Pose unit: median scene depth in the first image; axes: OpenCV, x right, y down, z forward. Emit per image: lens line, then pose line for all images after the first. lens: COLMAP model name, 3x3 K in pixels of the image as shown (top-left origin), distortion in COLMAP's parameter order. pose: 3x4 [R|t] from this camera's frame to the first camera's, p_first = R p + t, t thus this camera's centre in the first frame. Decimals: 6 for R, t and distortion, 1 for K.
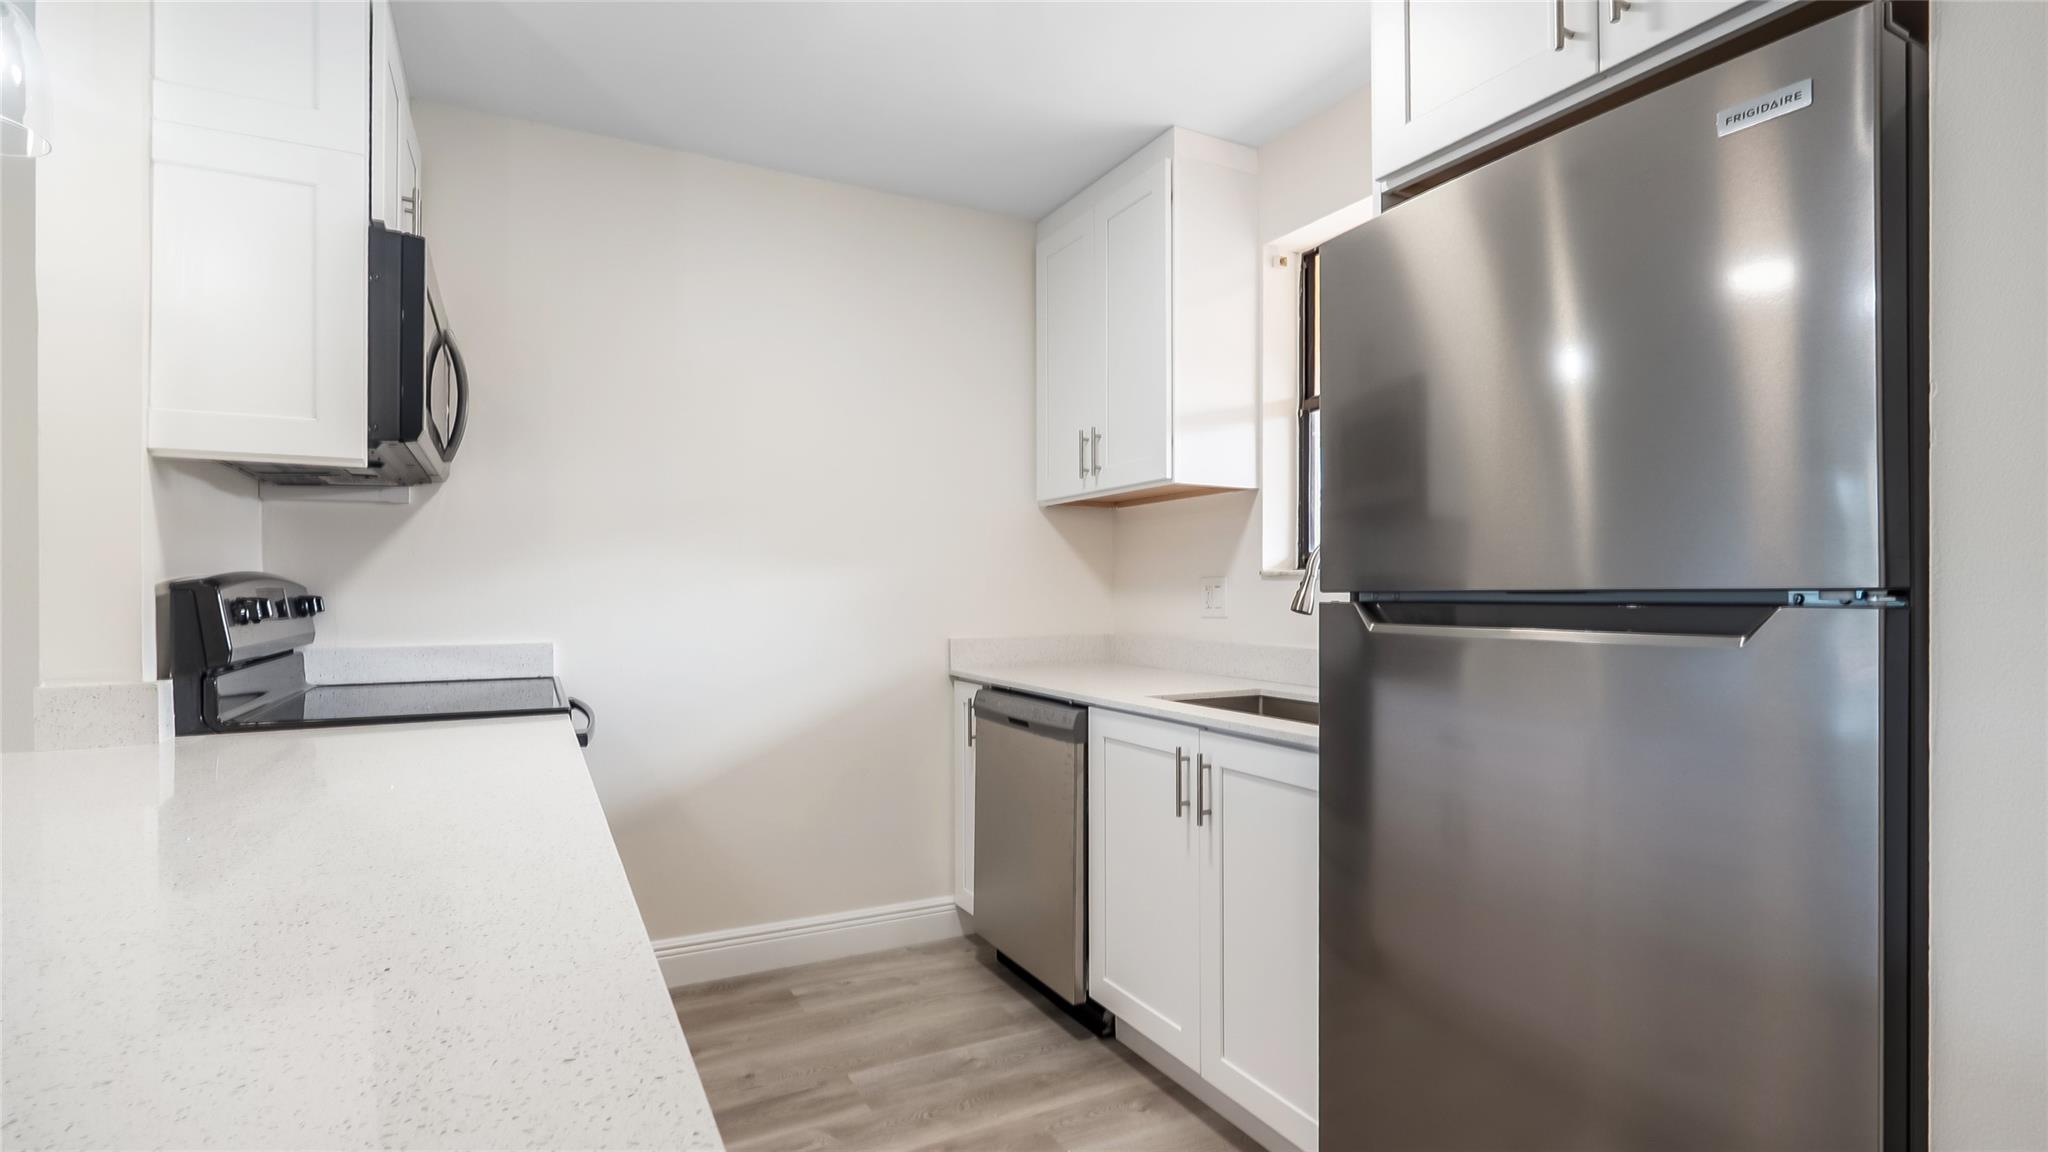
lens RADIAL K [[950.7, 0, 1024.4], [0, 950.7, 596.7], [0, 0, 1]] dist [-0.003353, -0.000766]
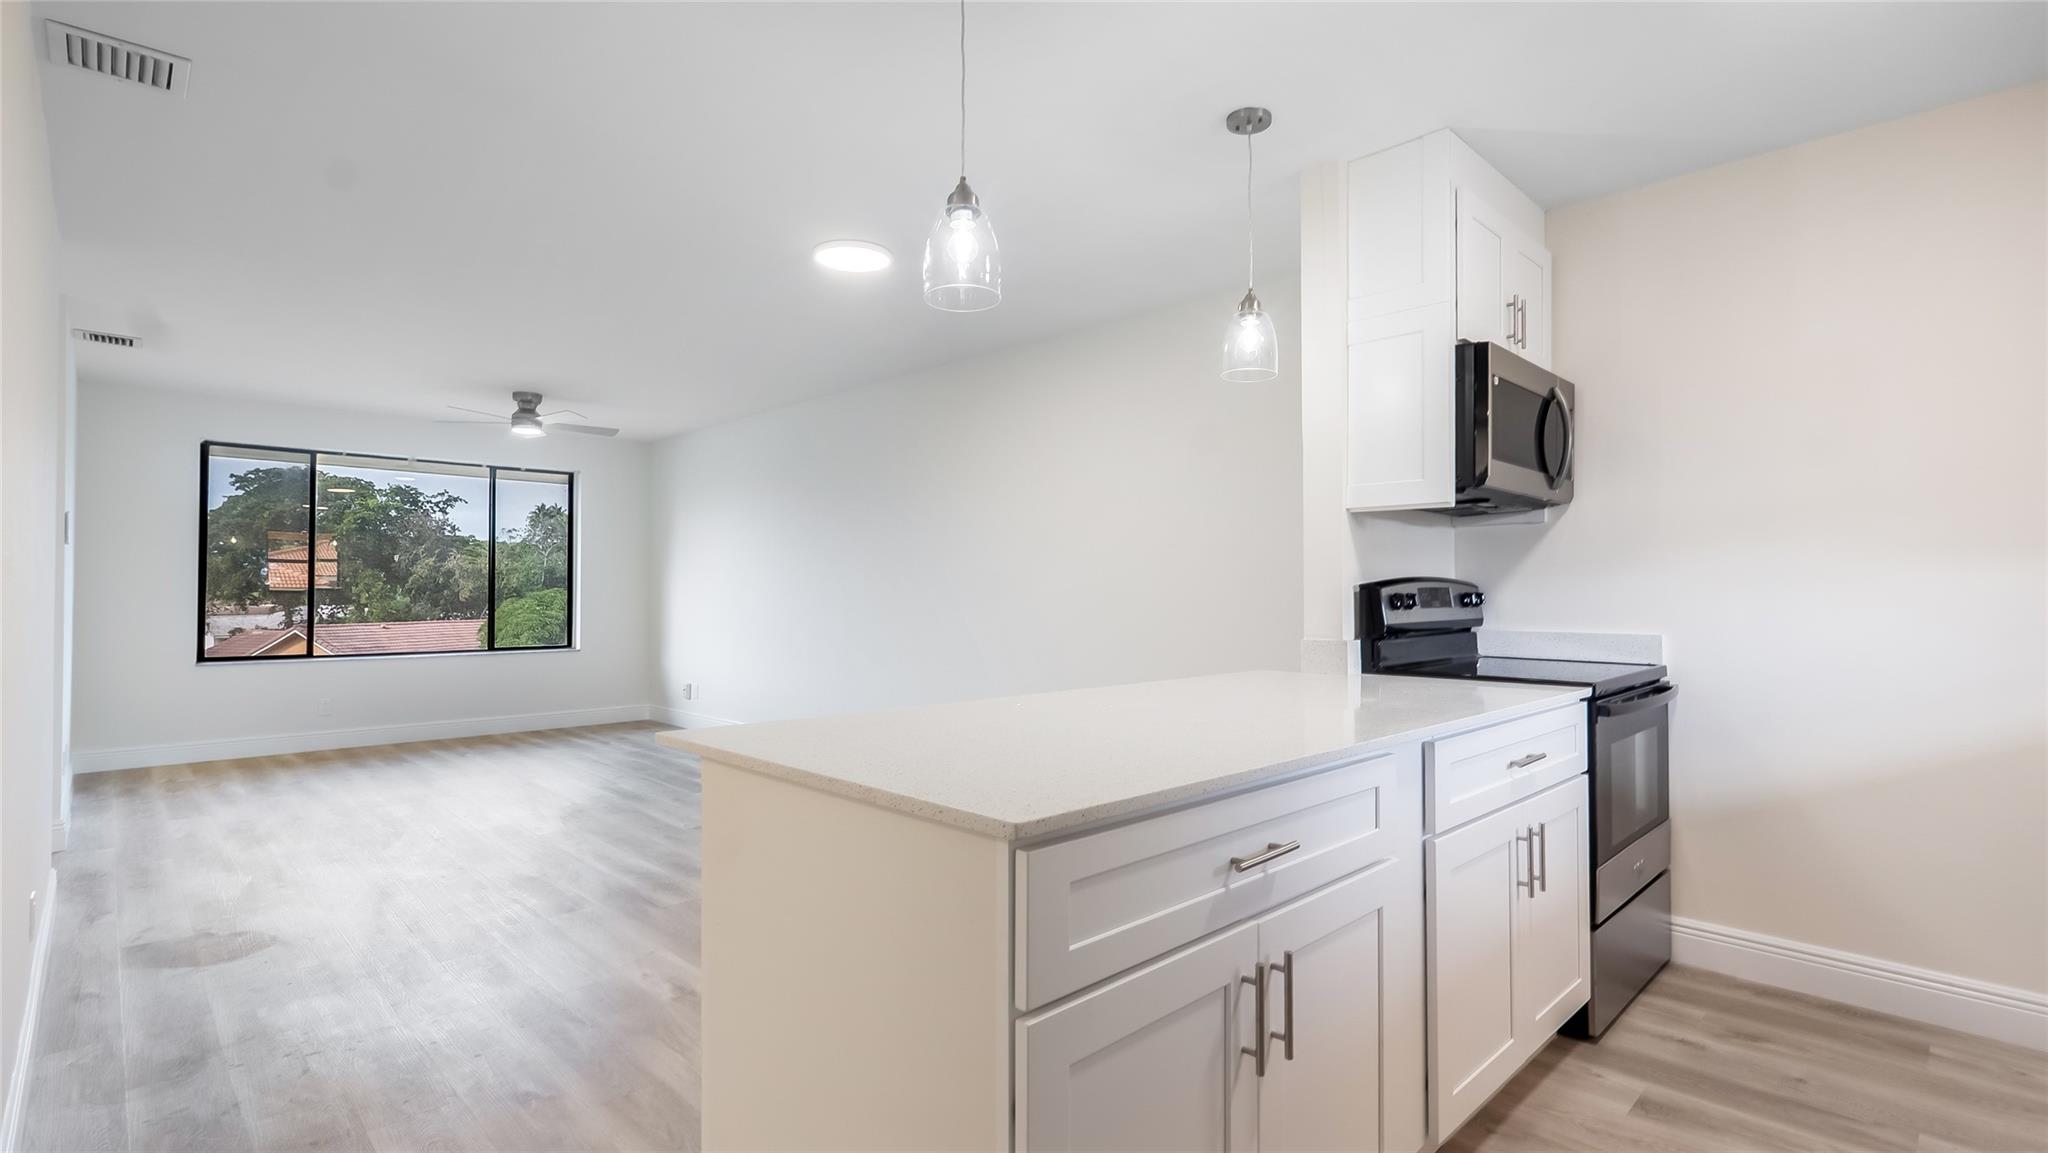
lens RADIAL K [[950.7, 0, 1019.3], [0, 950.7, 578.4], [0, 0, 1]] dist [-0.003353, -0.000766]
pose [[0.274640, -0.010190, -0.961493, 0.447316], [-0.005661, 0.999909, -0.012214, -0.000283], [0.961530, 0.008798, 0.274558, -0.057067]]
